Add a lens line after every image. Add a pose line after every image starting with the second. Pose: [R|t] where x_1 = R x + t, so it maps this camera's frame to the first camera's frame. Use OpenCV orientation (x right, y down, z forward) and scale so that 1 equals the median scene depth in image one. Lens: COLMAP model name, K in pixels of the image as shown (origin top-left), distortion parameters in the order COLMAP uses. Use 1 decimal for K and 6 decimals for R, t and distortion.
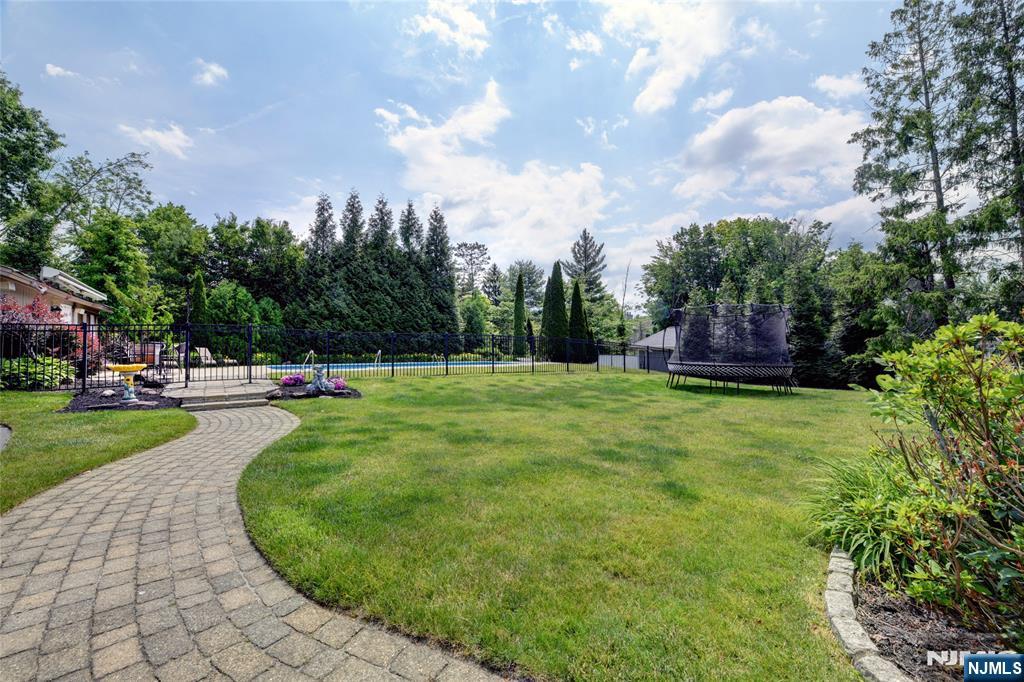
lens RADIAL K [[413.3, 0, 512.0], [0, 413.3, 341.0], [0, 0, 1]] dist [-0.001562, -0.000702]
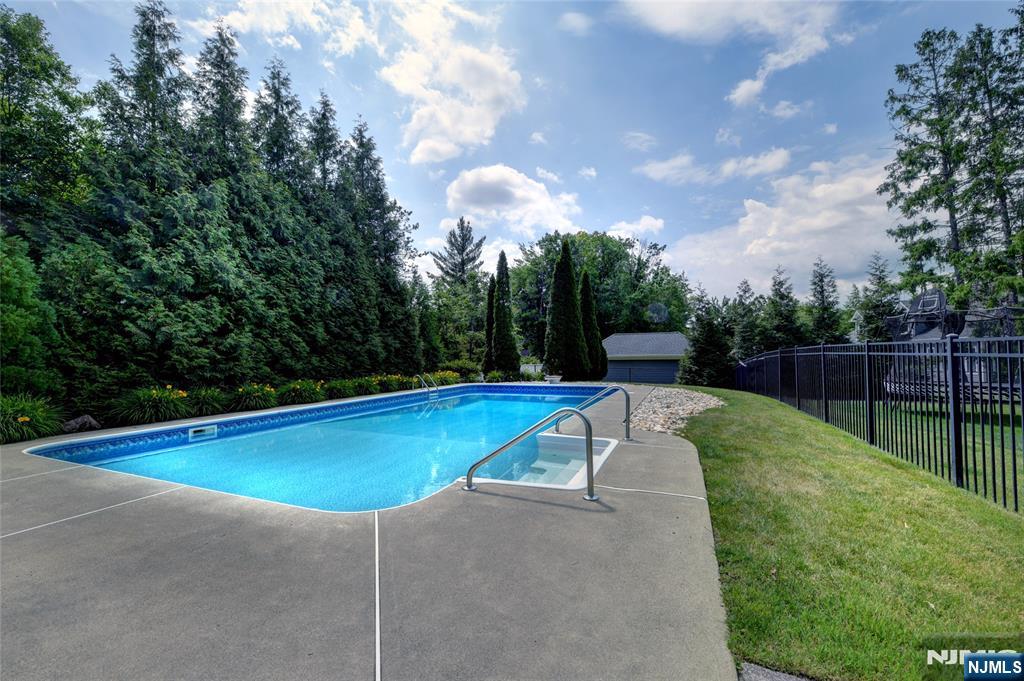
lens RADIAL K [[413.3, 0, 512.0], [0, 413.3, 340.5], [0, 0, 1]] dist [-0.001562, -0.000702]
pose [[0.847466, 0.009774, 0.530760, -0.363617], [-0.000077, 0.999833, -0.018288, -0.004294], [-0.530850, 0.015458, 0.847325, 0.460102]]
